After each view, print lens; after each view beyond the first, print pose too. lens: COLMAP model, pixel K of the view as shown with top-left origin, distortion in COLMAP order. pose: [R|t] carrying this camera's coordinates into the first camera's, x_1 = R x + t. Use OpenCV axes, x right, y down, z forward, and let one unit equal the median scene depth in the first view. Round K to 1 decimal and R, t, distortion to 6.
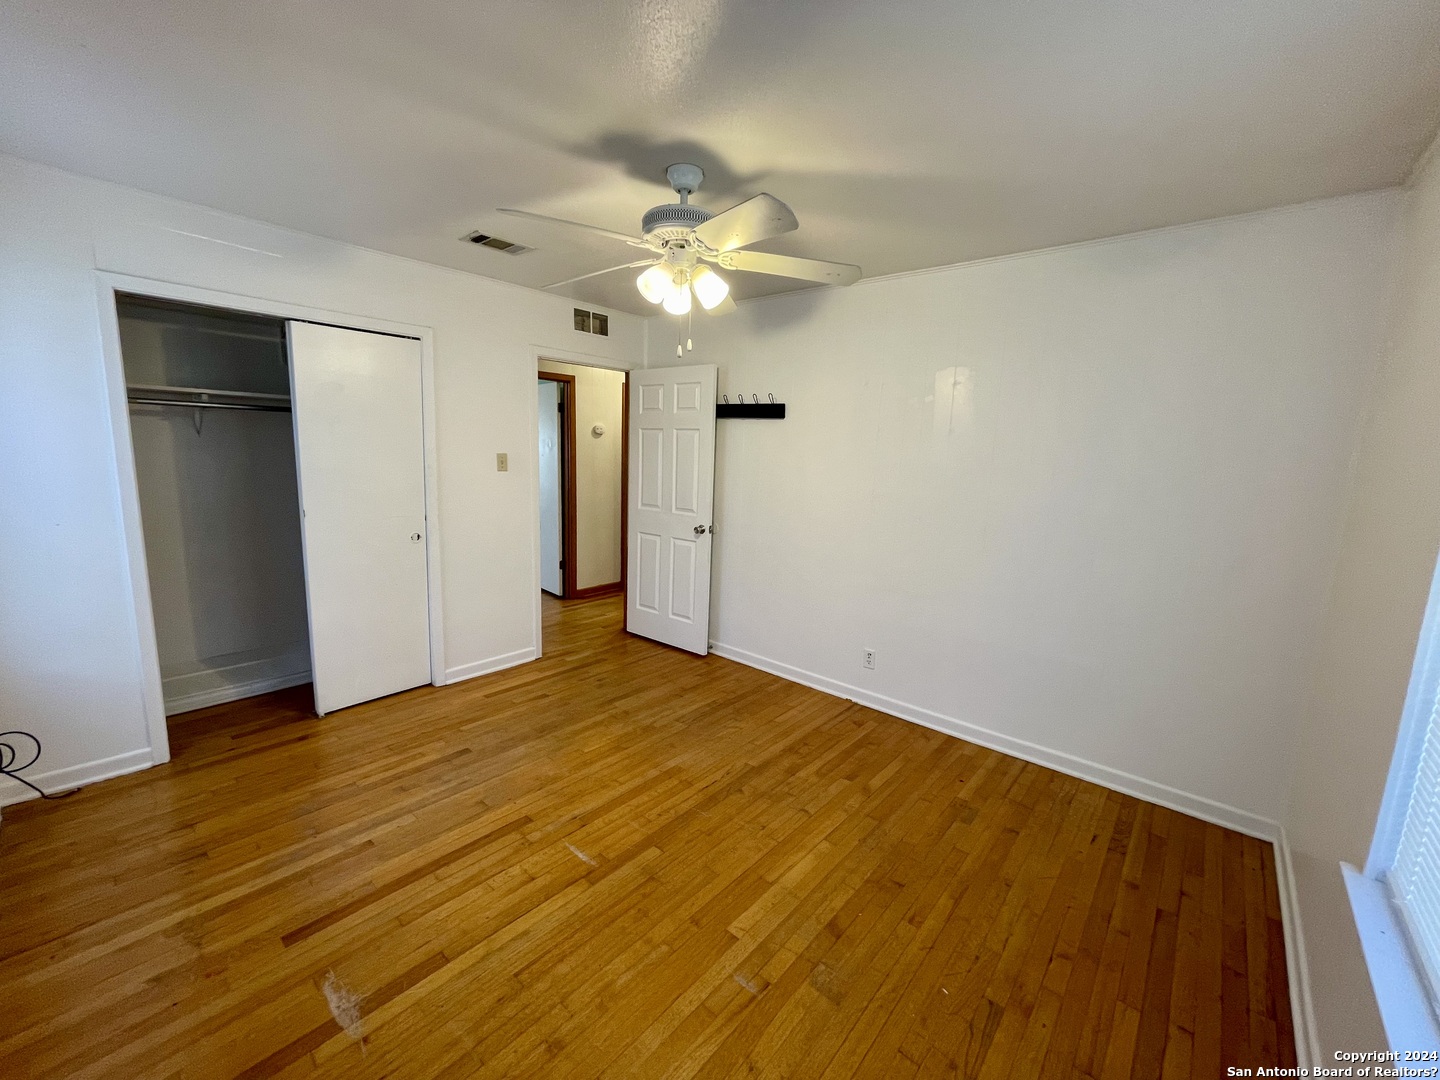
lens RADIAL K [[582.0, 0, 724.2], [0, 582.0, 540.8], [0, 0, 1]] dist [-0.003068, 0.001186]
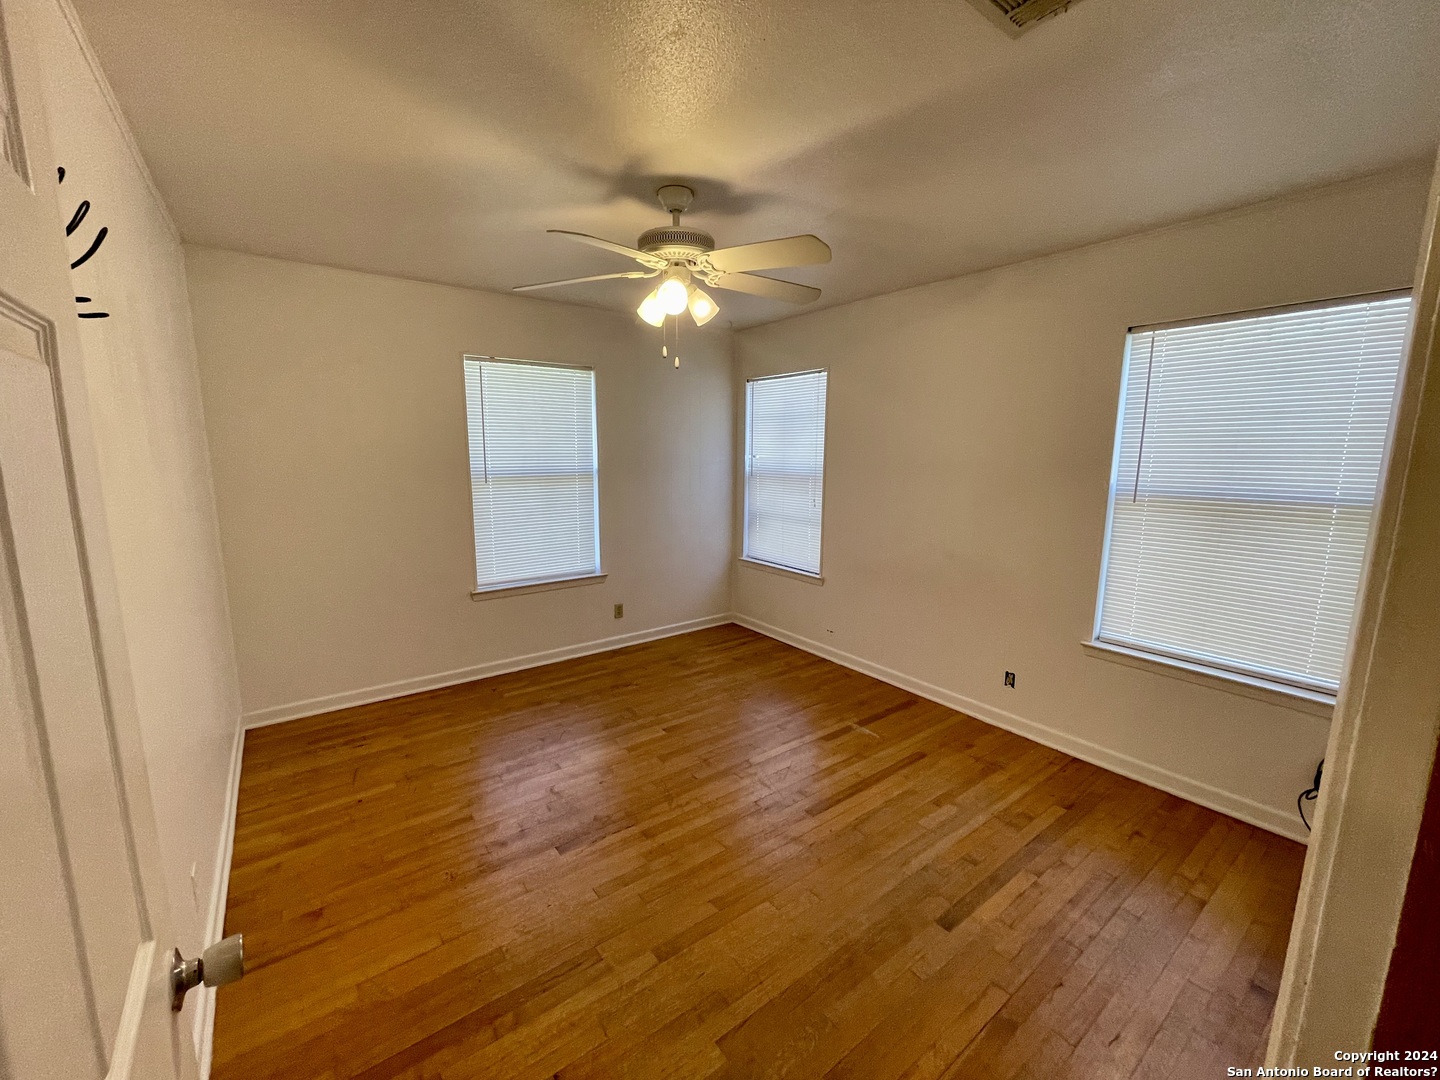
lens RADIAL K [[582.0, 0, 721.5], [0, 582.0, 537.5], [0, 0, 1]] dist [-0.003068, 0.001186]
pose [[-0.976110, -0.073513, 0.204463, -0.336753], [-0.006167, 0.950020, 0.312129, -0.299022], [-0.217190, 0.303412, -0.927777, 1.744508]]
